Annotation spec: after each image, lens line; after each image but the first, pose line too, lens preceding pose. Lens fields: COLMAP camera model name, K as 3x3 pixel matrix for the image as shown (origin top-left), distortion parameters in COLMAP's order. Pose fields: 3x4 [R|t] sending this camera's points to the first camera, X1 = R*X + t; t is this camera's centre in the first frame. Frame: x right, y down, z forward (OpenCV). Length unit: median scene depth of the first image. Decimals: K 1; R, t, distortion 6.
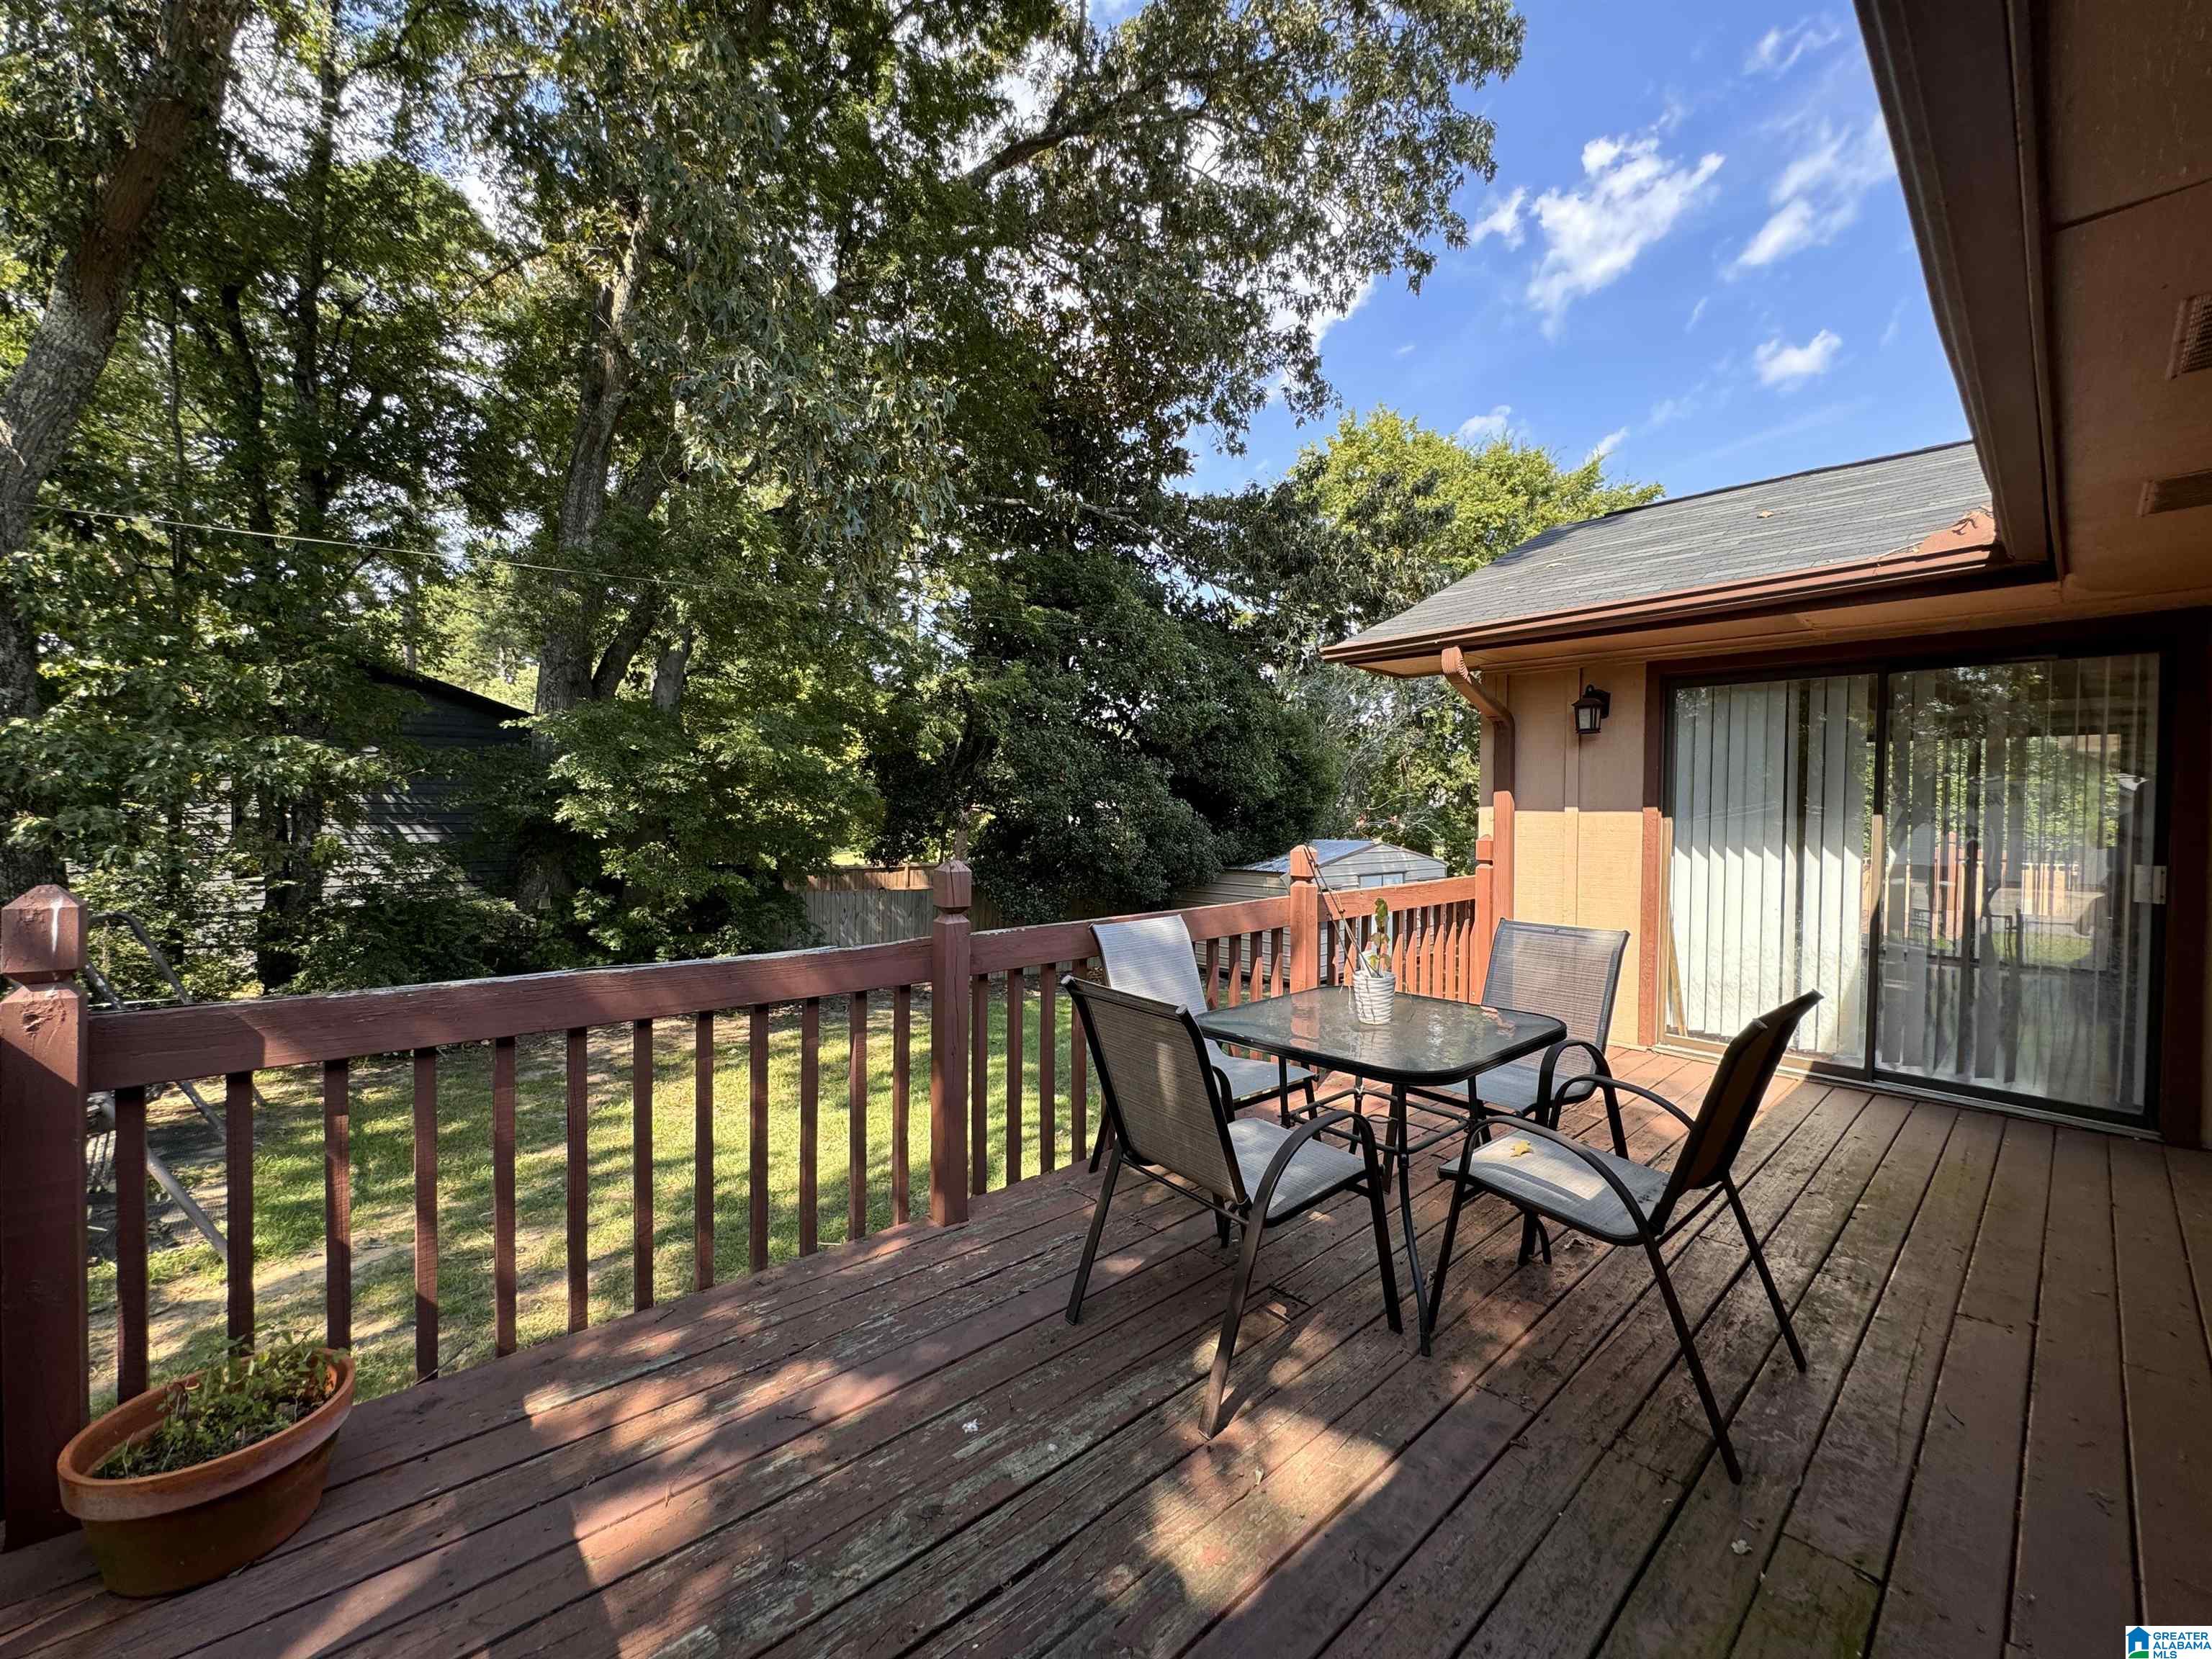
lens RADIAL K [[879.6, 0, 1107.4], [0, 879.6, 832.1], [0, 0, 1]] dist [-0.001940, -0.000029]
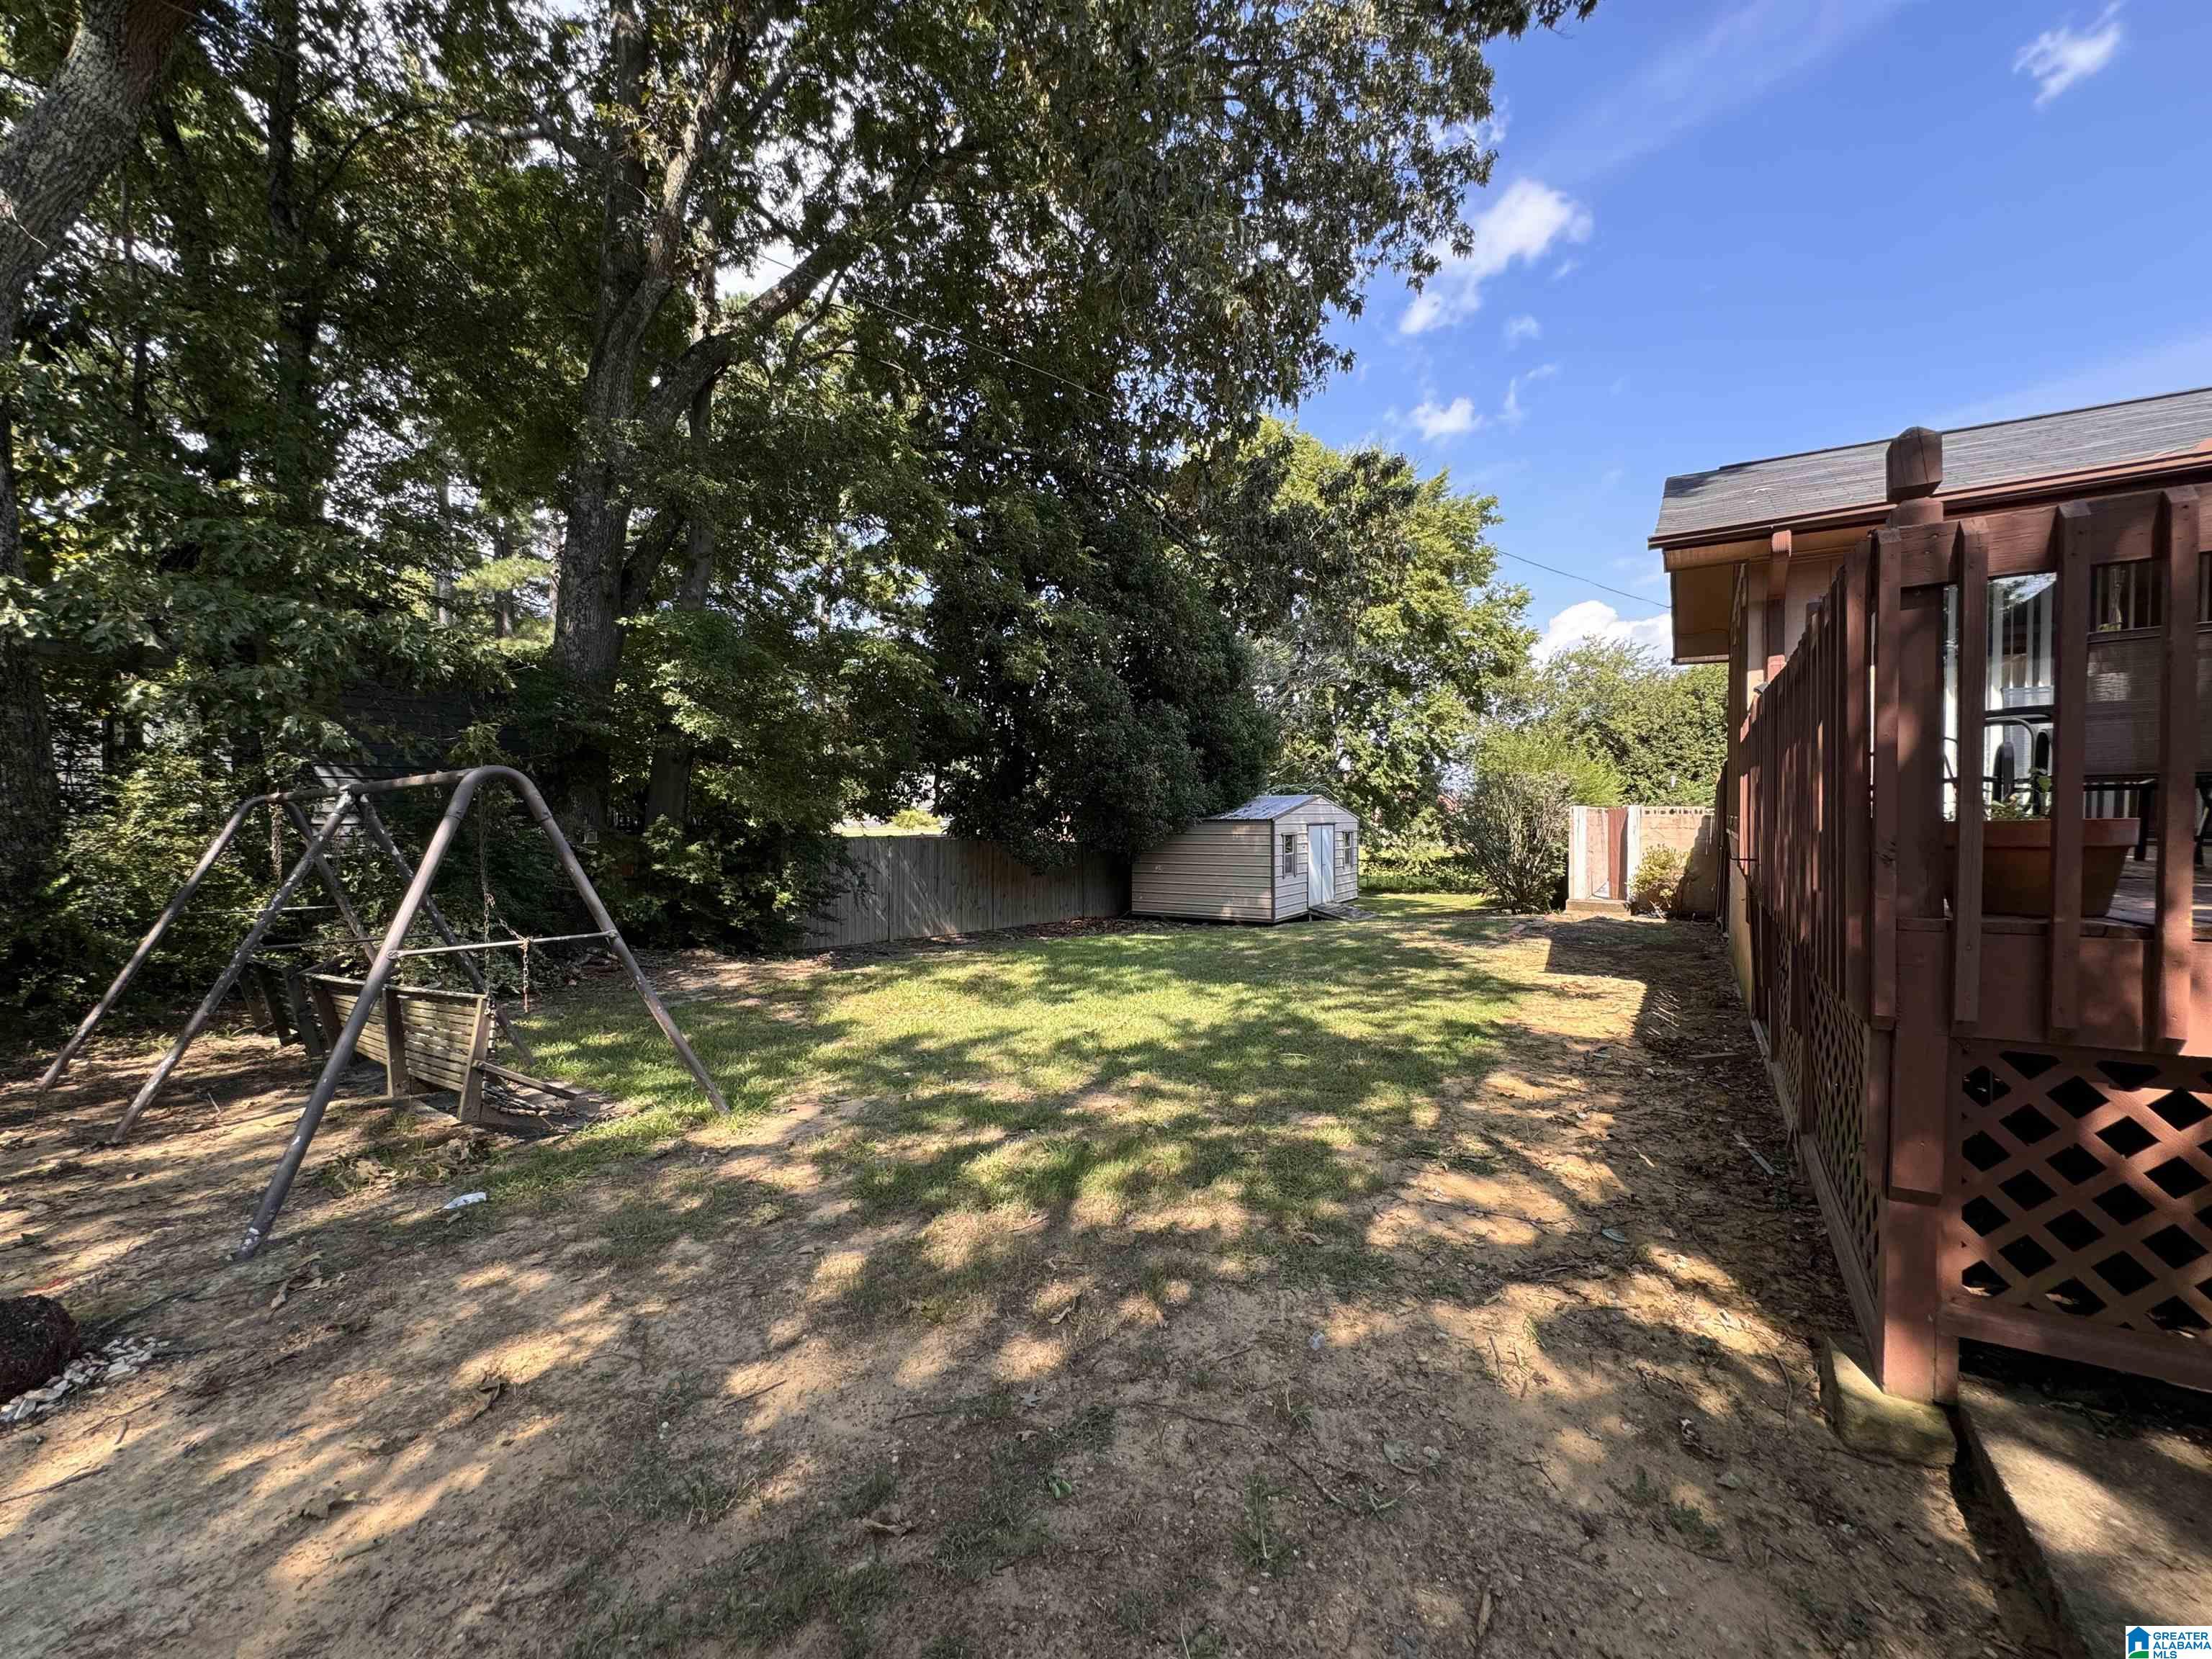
lens RADIAL K [[879.6, 0, 1104.9], [0, 879.6, 833.8], [0, 0, 1]] dist [-0.001940, -0.000029]
pose [[0.967539, -0.018108, 0.252072, -0.351283], [0.018722, 0.999825, -0.000037, 0.083691], [-0.252027, 0.004755, 0.967709, 0.003140]]
